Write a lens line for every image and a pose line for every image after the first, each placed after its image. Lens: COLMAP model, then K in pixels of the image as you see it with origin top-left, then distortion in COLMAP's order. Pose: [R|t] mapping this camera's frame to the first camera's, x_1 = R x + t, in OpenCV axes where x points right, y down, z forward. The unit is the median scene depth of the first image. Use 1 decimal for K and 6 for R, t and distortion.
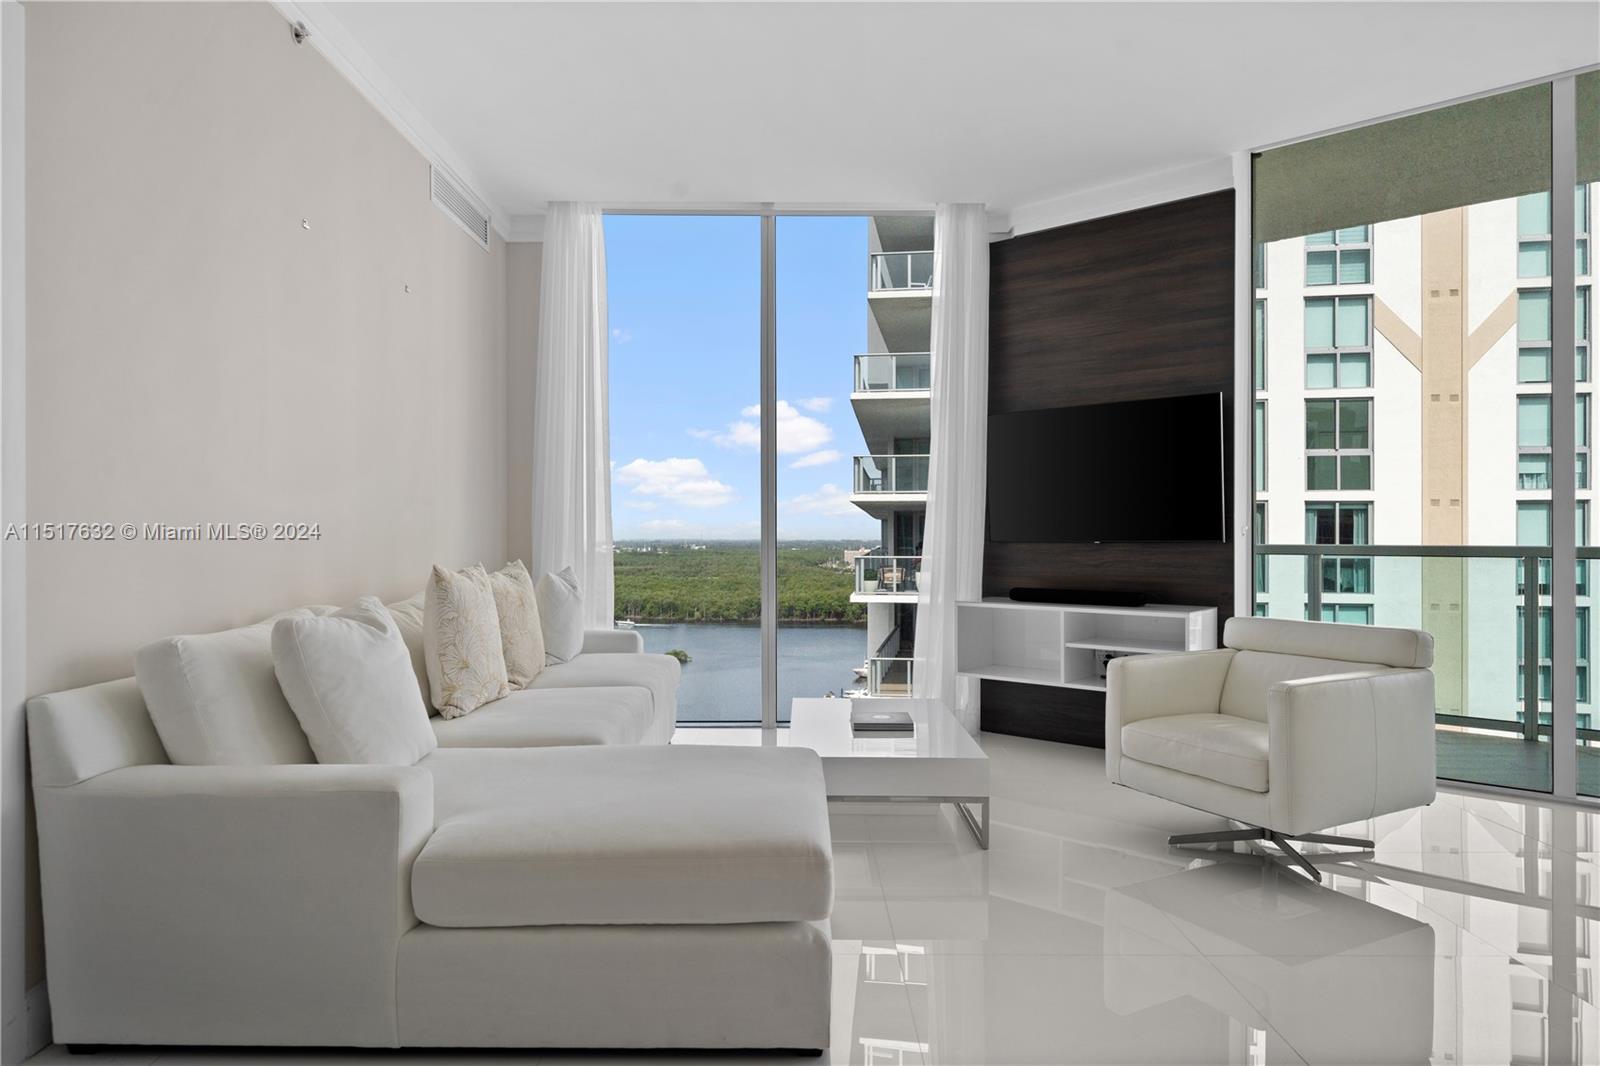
lens RADIAL K [[949.3, 0, 805.0], [0, 949.3, 537.0], [0, 0, 1]] dist [-0.000286, 0.000185]
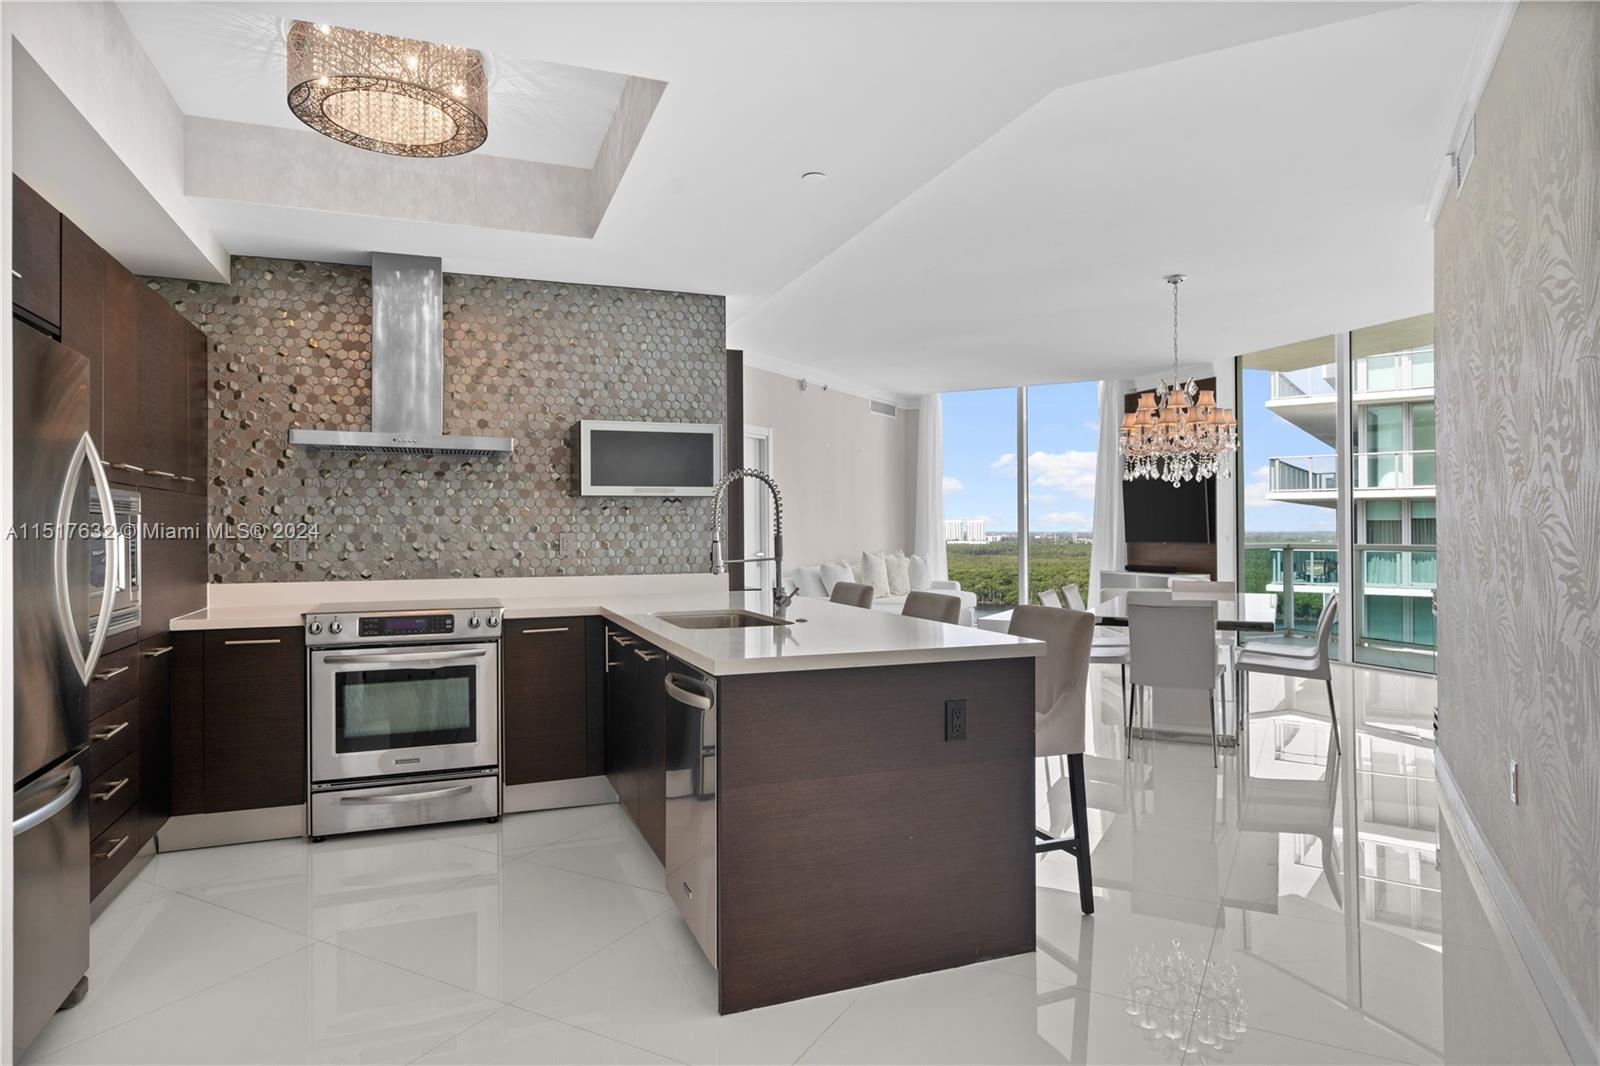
lens RADIAL K [[926.9, 0, 794.8], [0, 926.9, 525.3], [0, 0, 1]] dist [-0.002477, 0.002175]
pose [[0.867035, -0.004846, -0.498224, 0.573872], [0.003181, 0.999986, -0.004191, -0.026332], [0.498238, 0.002049, 0.867038, -1.083445]]
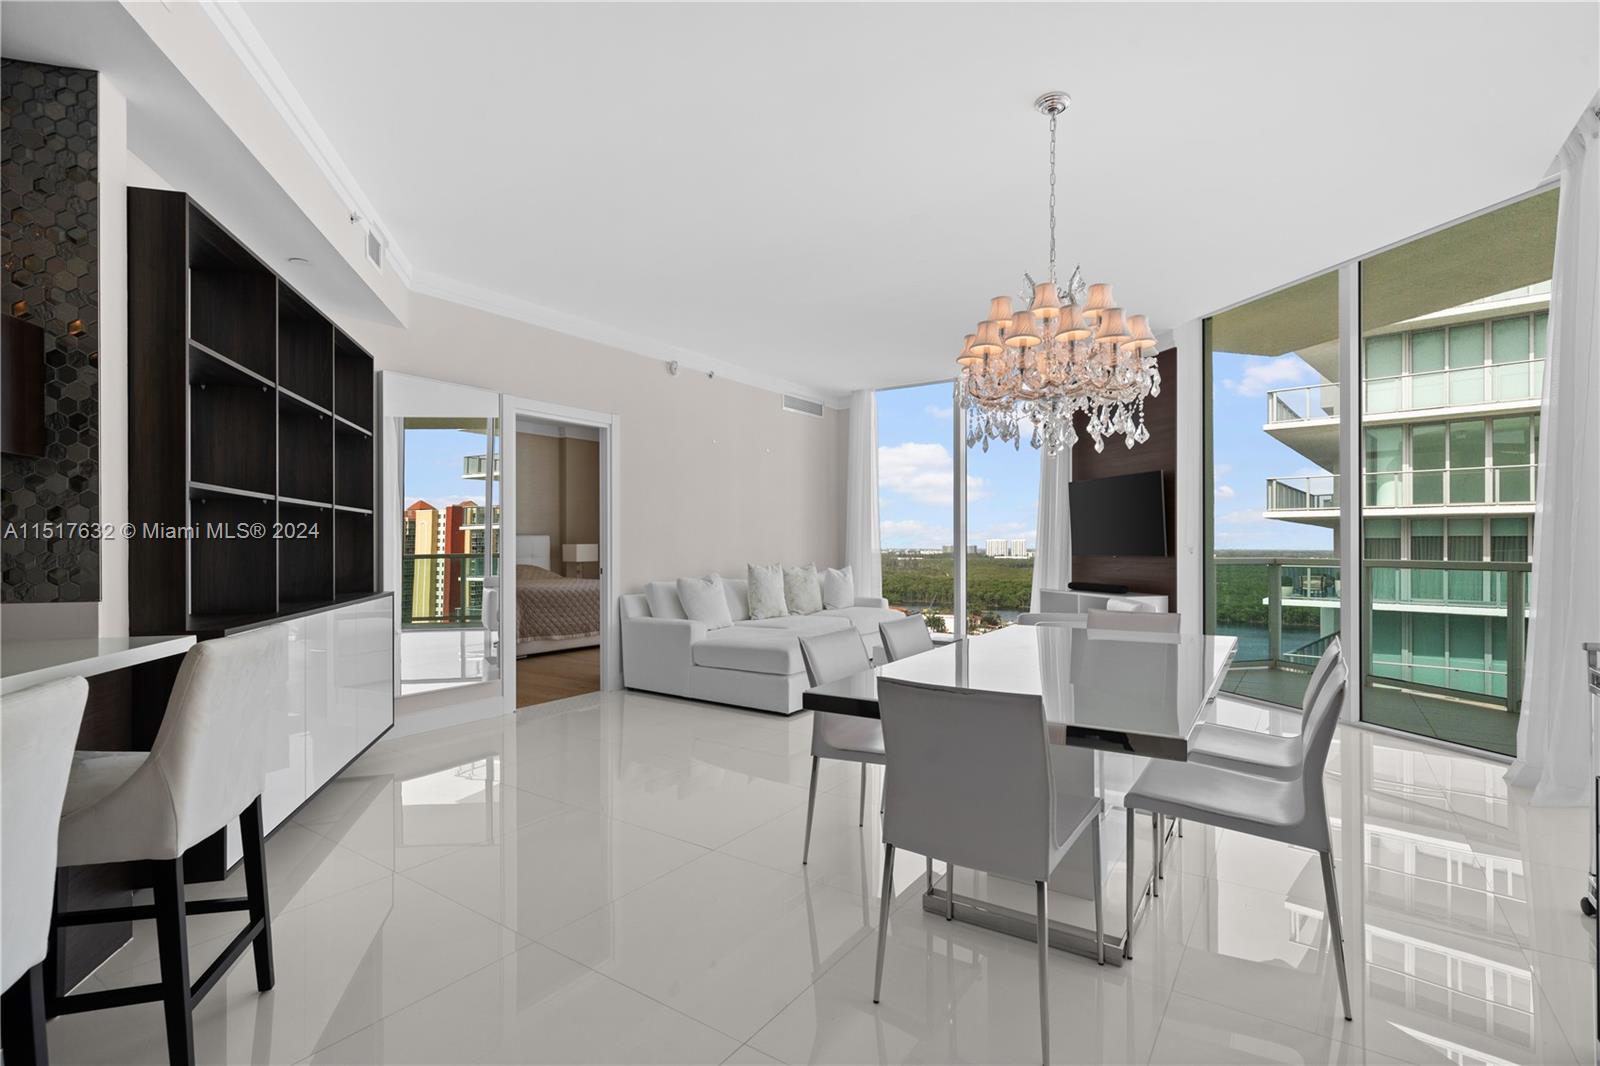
lens RADIAL K [[743.9, 0, 800.1], [0, 743.9, 542.1], [0, 0, 1]] dist [0.001295, 0.000547]
pose [[0.817454, -0.000843, -0.575993, 0.574488], [-0.002207, 0.999987, -0.004596, -0.012918], [0.575989, 0.005028, 0.817442, -0.395391]]
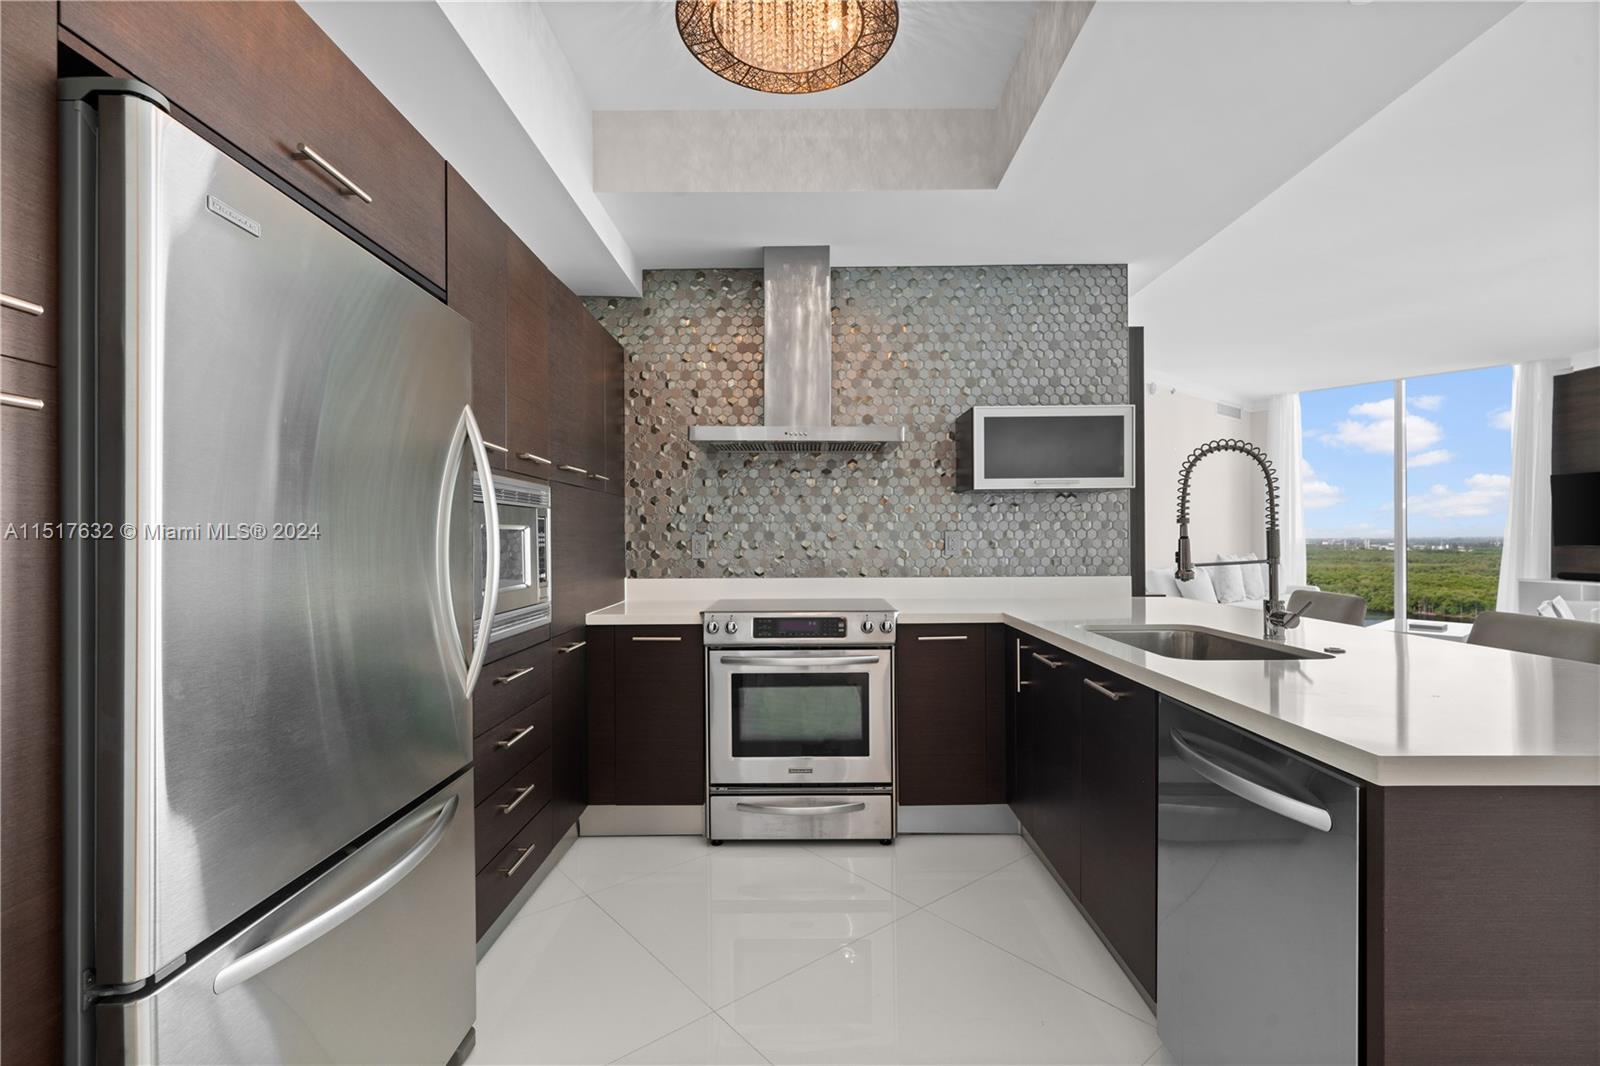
lens RADIAL K [[723.8, 0, 804.5], [0, 723.8, 538.5], [0, 0, 1]] dist [0.000111, 0.000105]
pose [[0.630327, -0.001442, -0.776328, 0.362617], [0.004179, 0.999990, 0.001535, -0.018344], [0.776318, -0.004212, 0.630327, -0.936990]]
